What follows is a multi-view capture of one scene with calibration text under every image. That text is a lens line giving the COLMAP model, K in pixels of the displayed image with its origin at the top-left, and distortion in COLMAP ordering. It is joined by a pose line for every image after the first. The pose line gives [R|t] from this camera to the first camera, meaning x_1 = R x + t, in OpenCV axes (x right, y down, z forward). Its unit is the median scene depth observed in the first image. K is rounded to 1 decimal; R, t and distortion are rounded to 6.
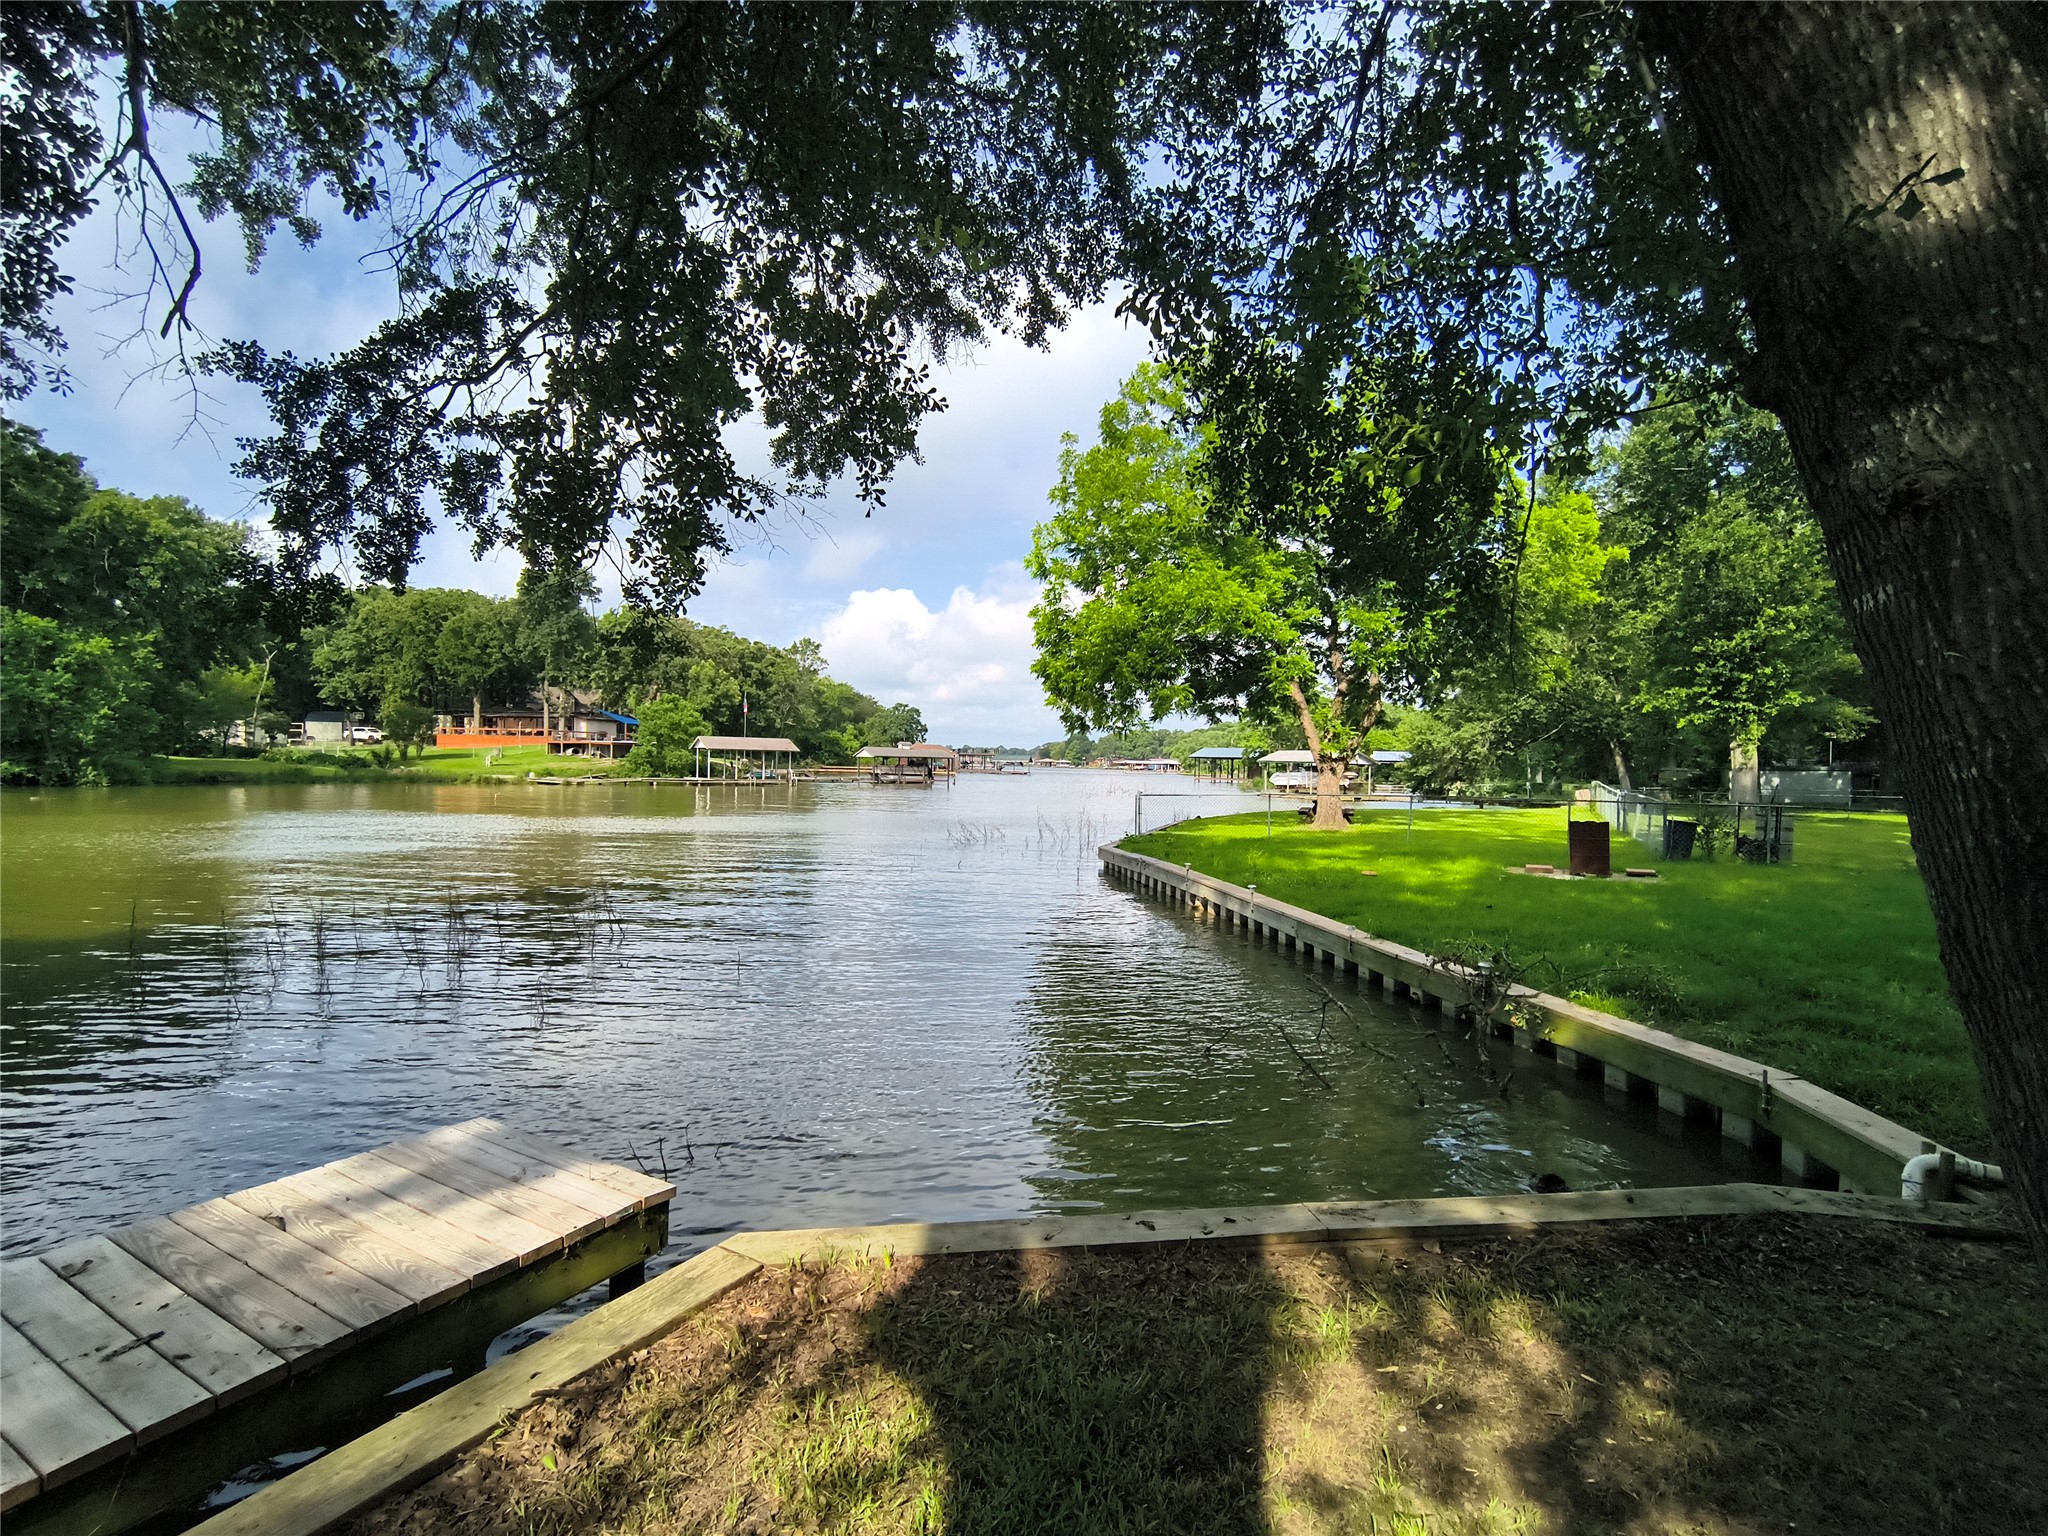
lens RADIAL K [[945.3, 0, 1010.8], [0, 945.3, 783.3], [0, 0, 1]] dist [-0.006919, 0.002501]
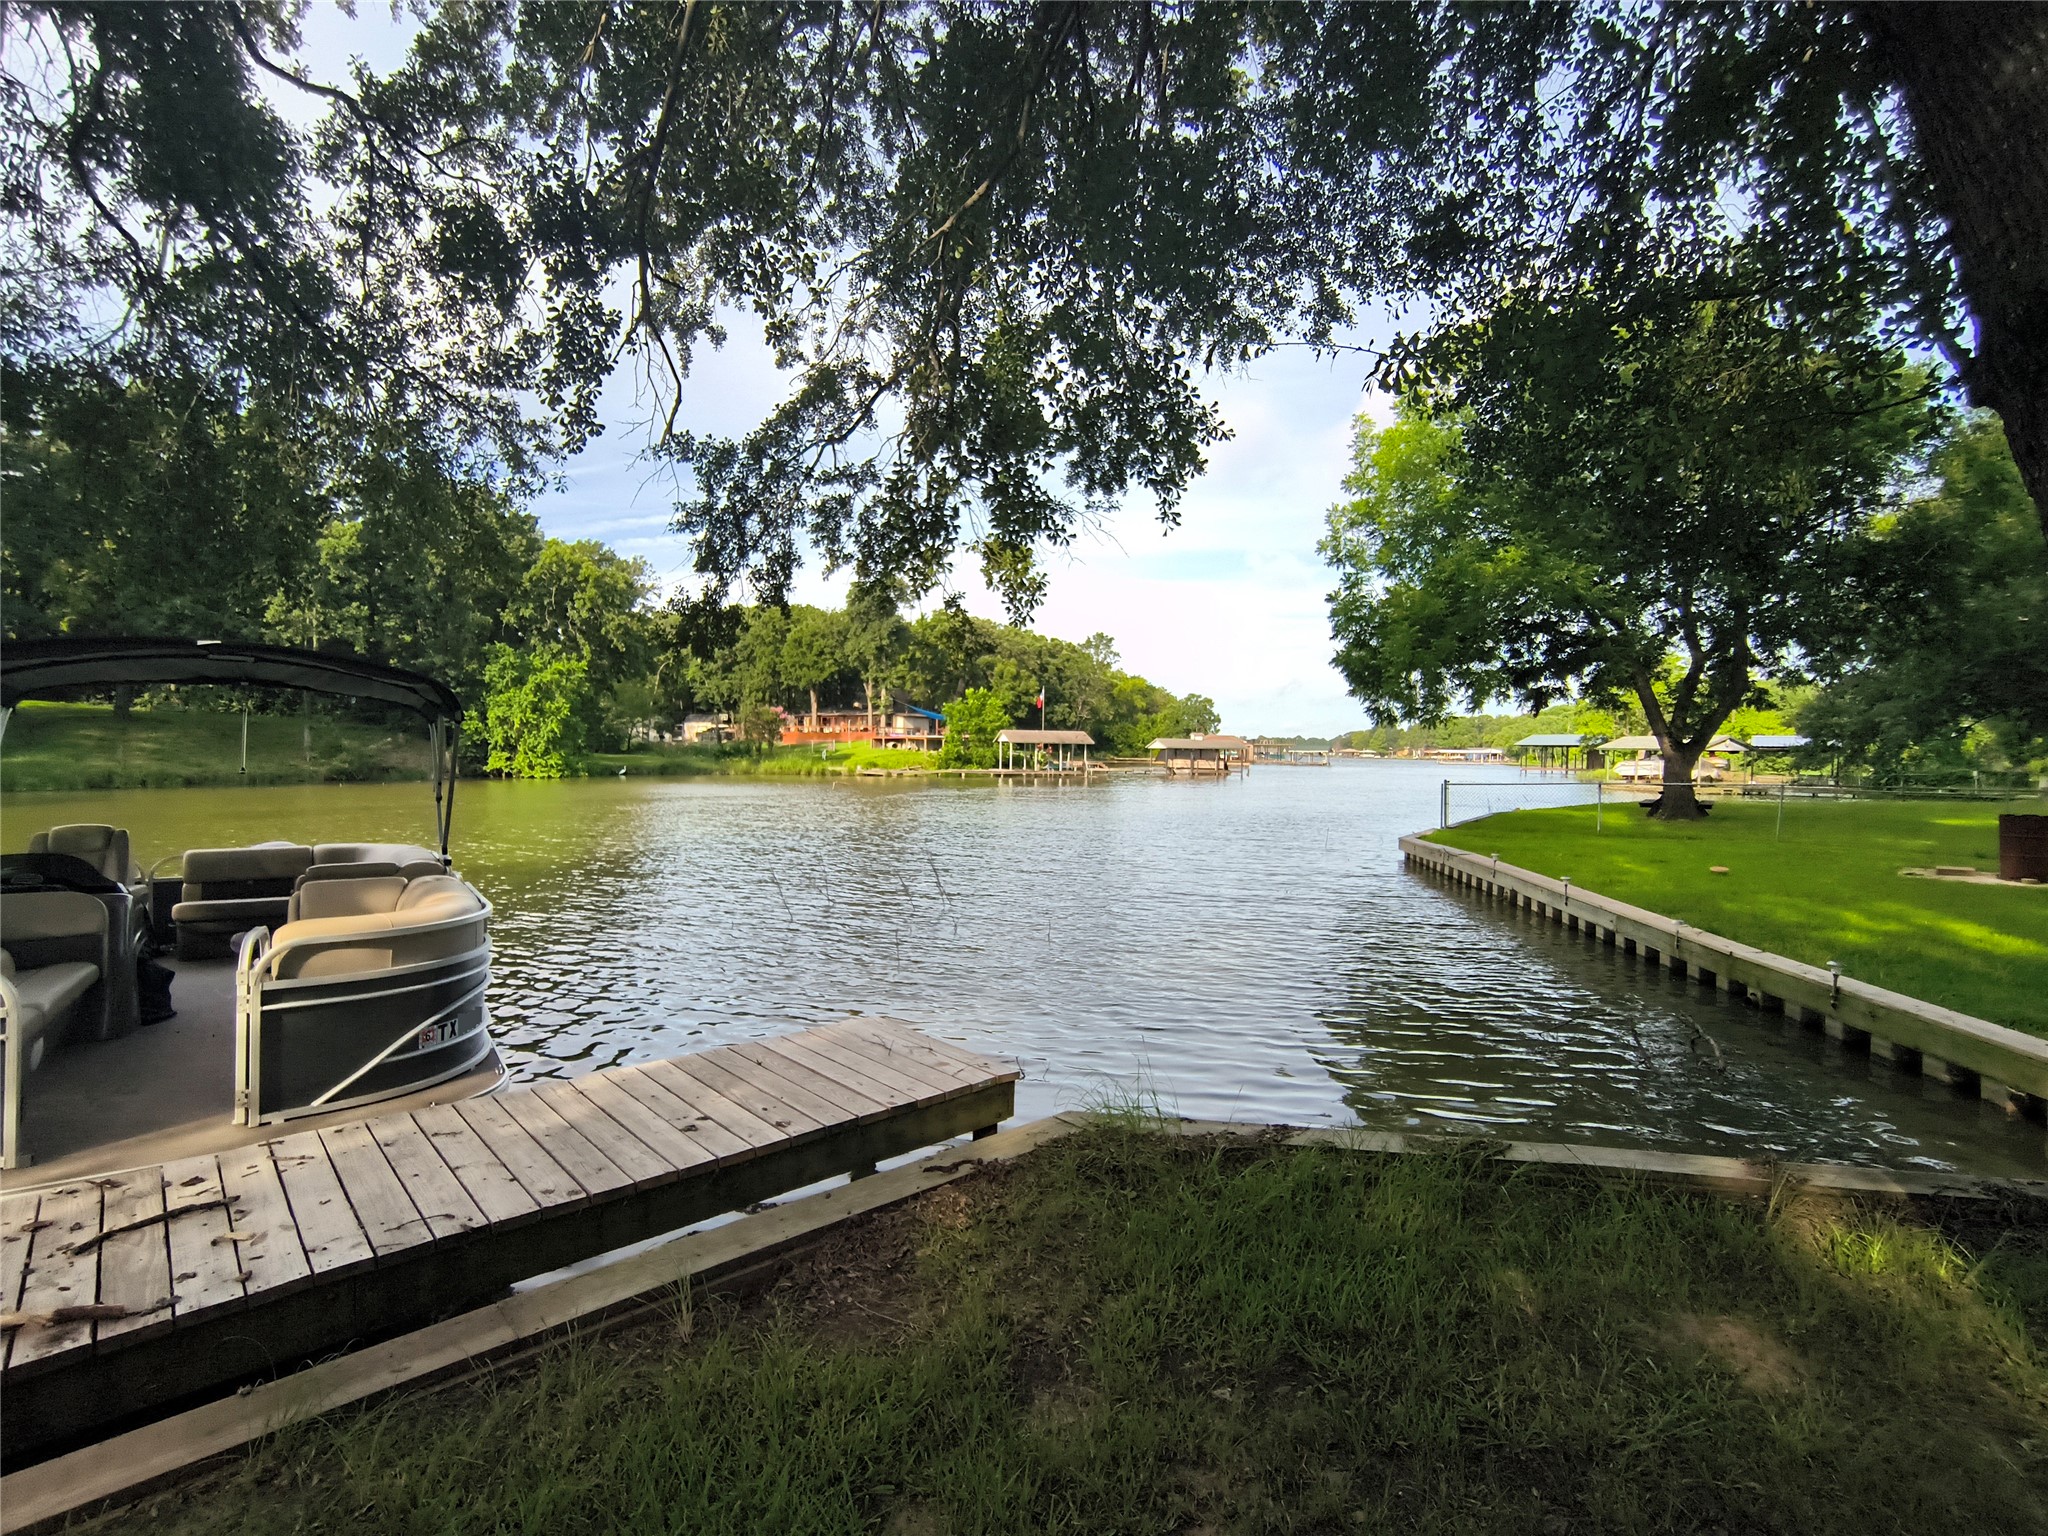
lens RADIAL K [[945.3, 0, 1029.1], [0, 945.3, 765.3], [0, 0, 1]] dist [-0.006919, 0.002501]
pose [[0.958774, -0.005582, -0.284115, 0.010039], [0.002849, 0.999946, -0.010032, 0.004209], [0.284156, 0.008809, 0.958738, -0.068508]]
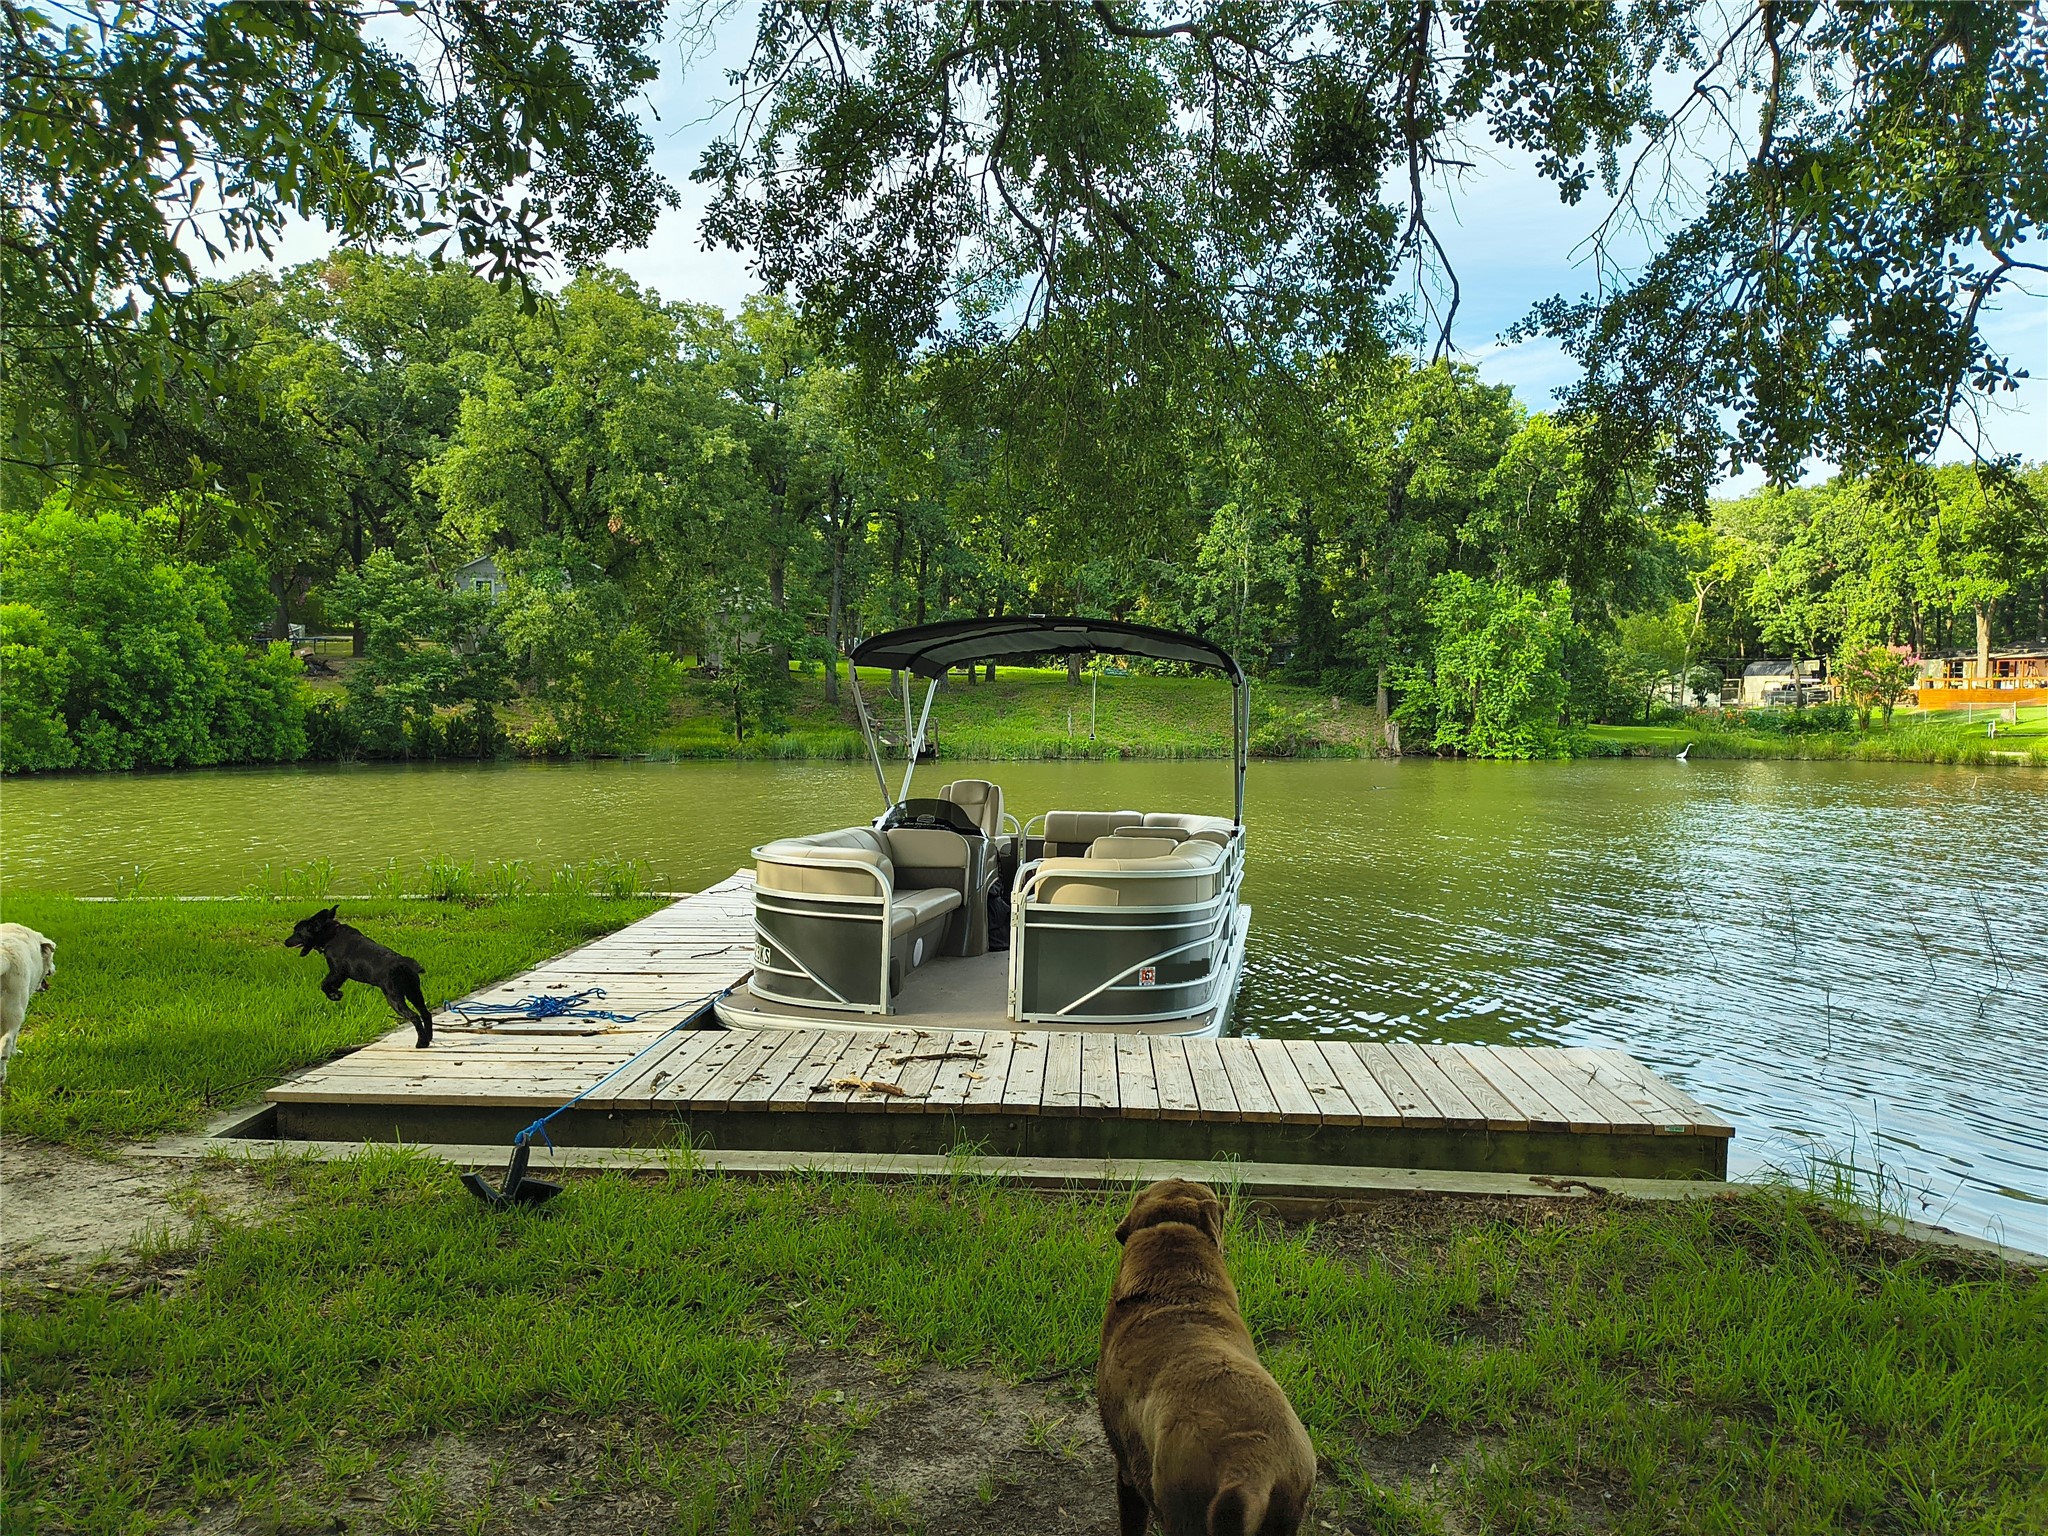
lens RADIAL K [[1527.8, 0, 1077.9], [0, 1527.8, 711.4], [0, 0, 1]] dist [-0.013943, -0.017795]
pose [[0.482752, -0.013443, -0.875654, 0.205180], [-0.019007, 0.999486, -0.025823, 0.009155], [0.875551, 0.029110, 0.482248, -0.114407]]
